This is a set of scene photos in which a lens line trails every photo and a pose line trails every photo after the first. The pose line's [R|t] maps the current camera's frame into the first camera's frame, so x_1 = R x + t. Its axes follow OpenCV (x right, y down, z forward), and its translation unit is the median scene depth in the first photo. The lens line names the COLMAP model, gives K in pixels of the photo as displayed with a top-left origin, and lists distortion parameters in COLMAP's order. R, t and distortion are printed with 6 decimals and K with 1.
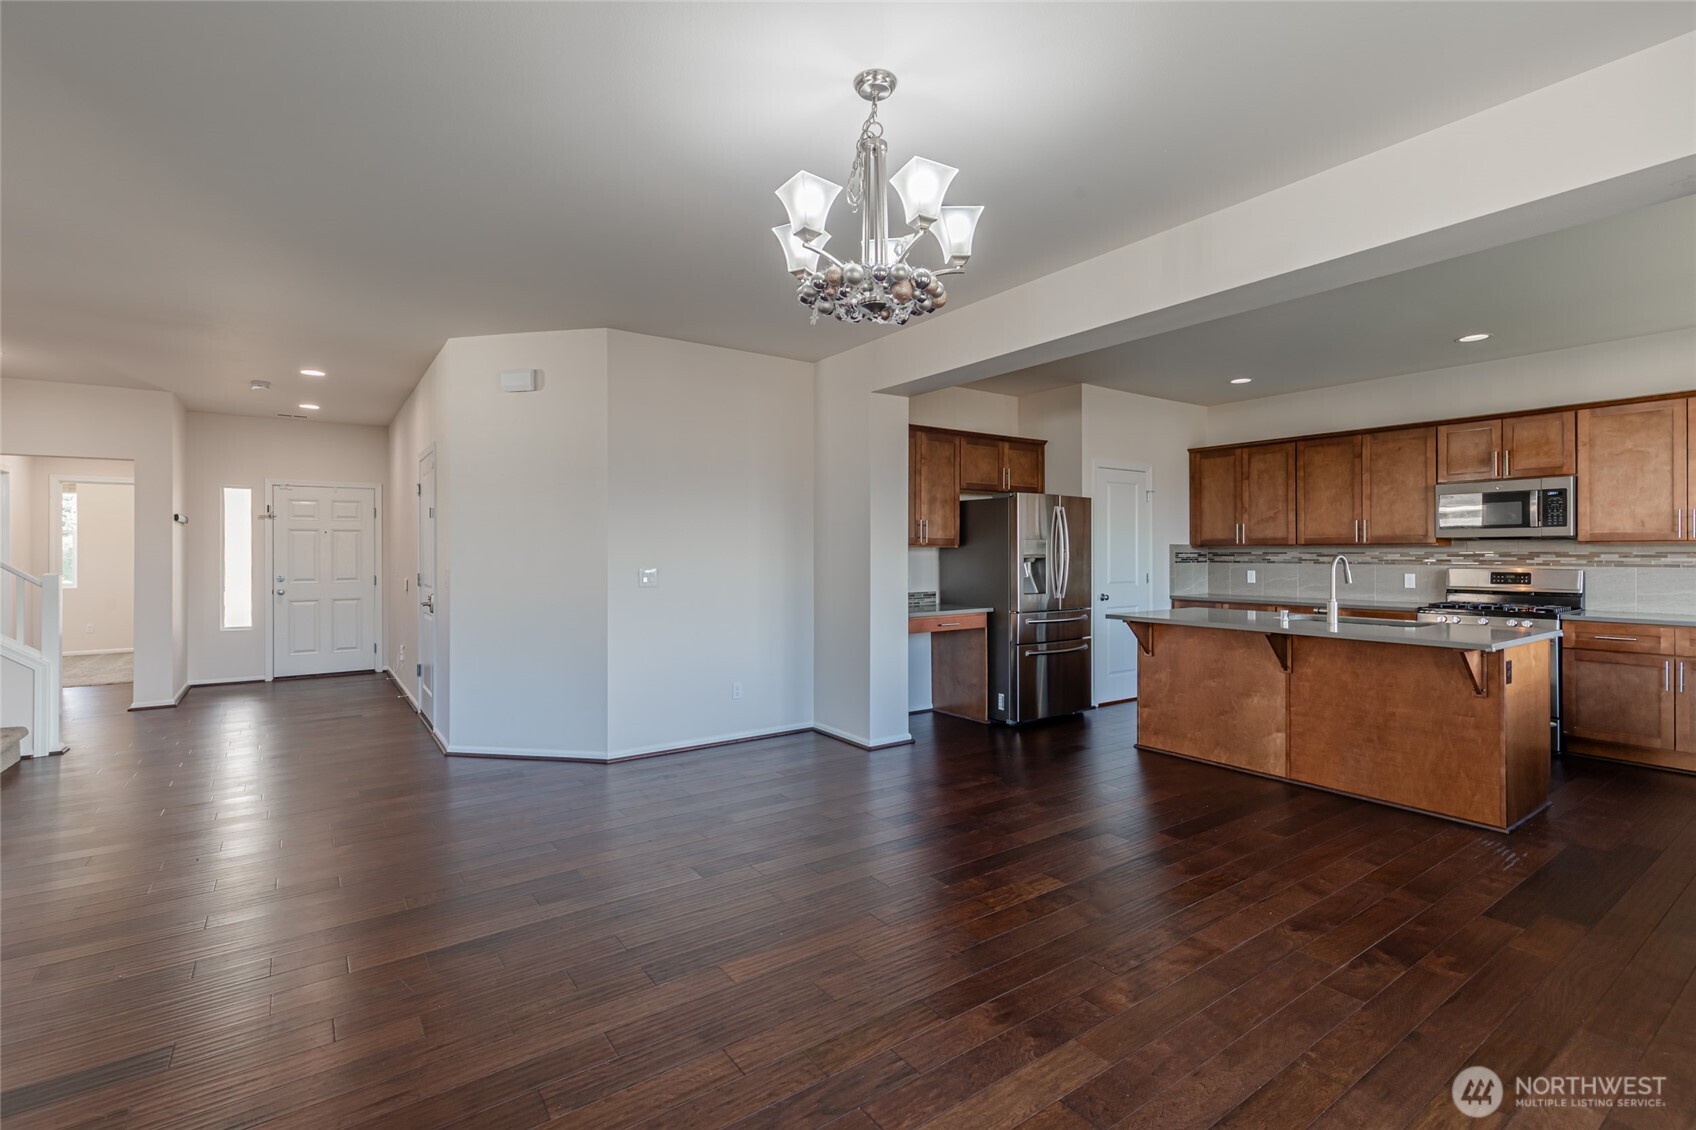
lens RADIAL K [[777.8, 0, 847.1], [0, 777.8, 552.0], [0, 0, 1]] dist [0.002541, 0.000264]
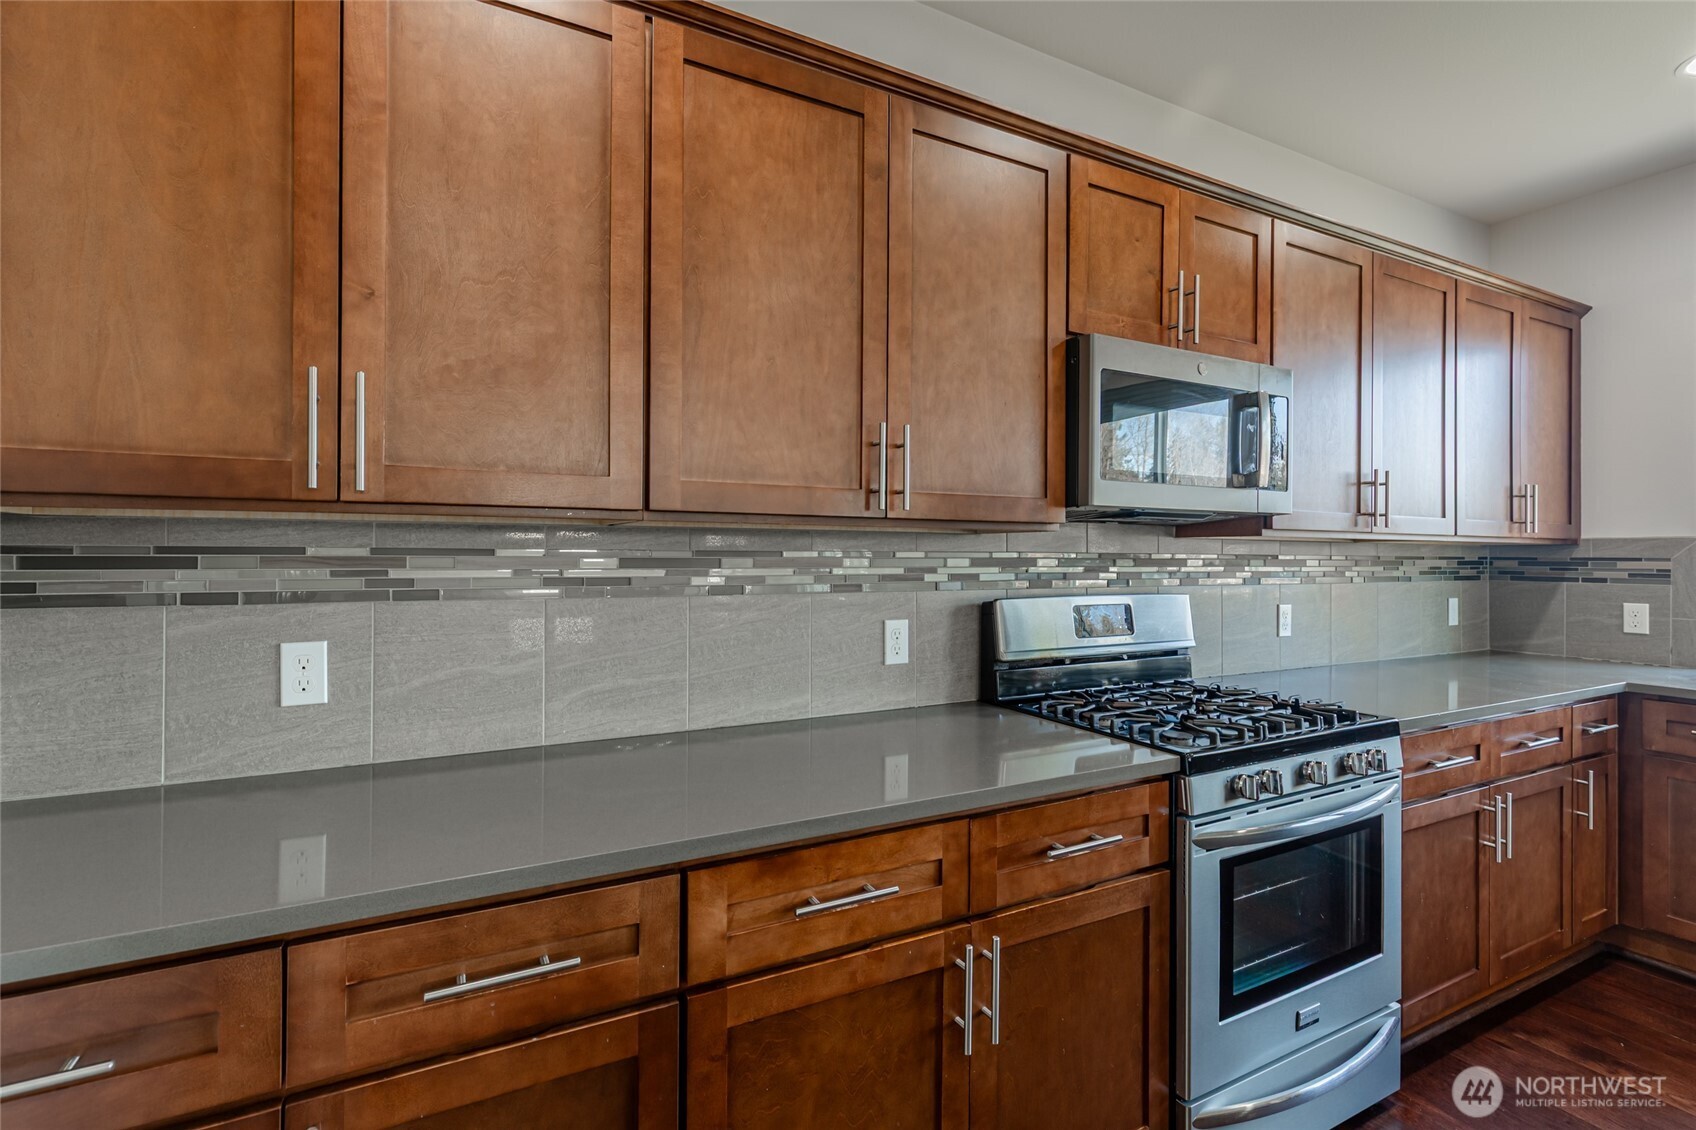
lens RADIAL K [[777.8, 0, 847.1], [0, 777.8, 552.0], [0, 0, 1]] dist [0.002541, 0.000264]
pose [[0.128907, 0.008386, 0.991621, 0.457538], [-0.006262, 0.999951, -0.007643, 0.002990], [-0.991637, -0.005224, 0.128954, 1.113534]]
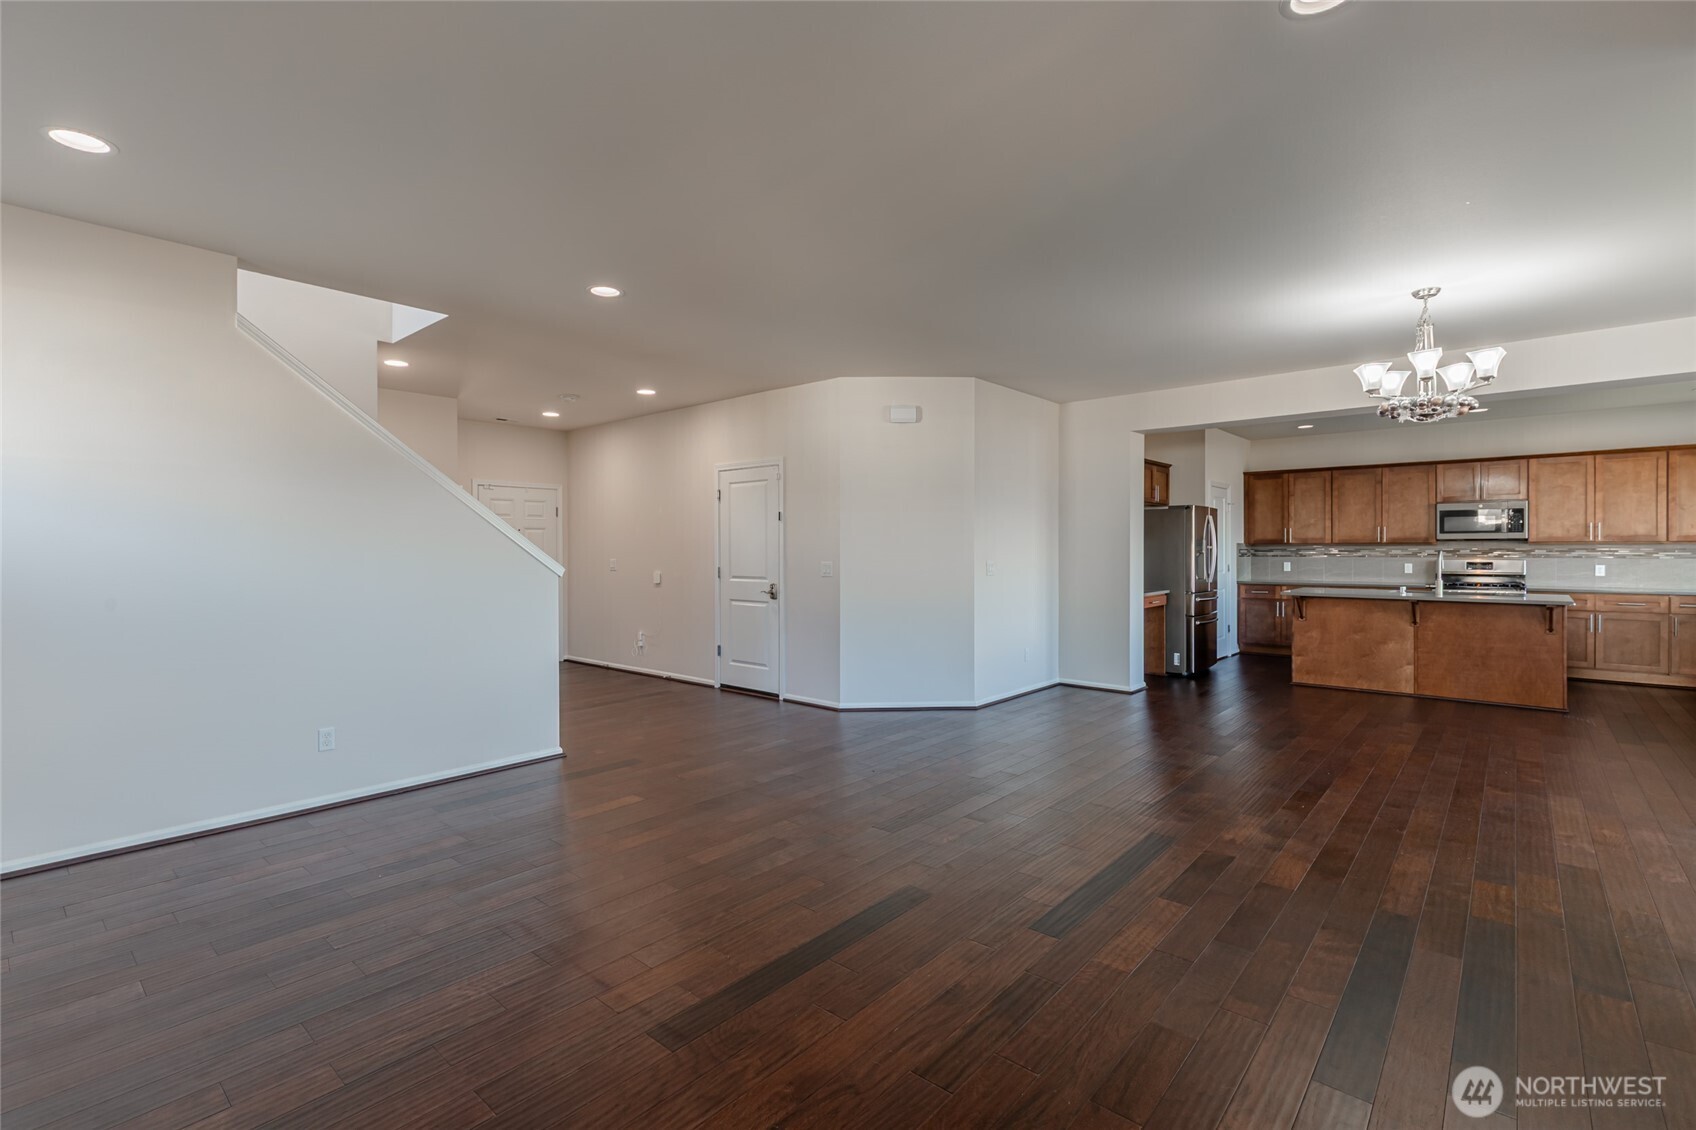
lens RADIAL K [[771.3, 0, 843.7], [0, 771.3, 554.4], [0, 0, 1]] dist [-0.000206, -0.000708]
pose [[0.972734, -0.001489, 0.231920, -0.735668], [-0.000157, 0.999975, 0.007079, 0.000804], [-0.231925, -0.006923, 0.972709, -0.187493]]
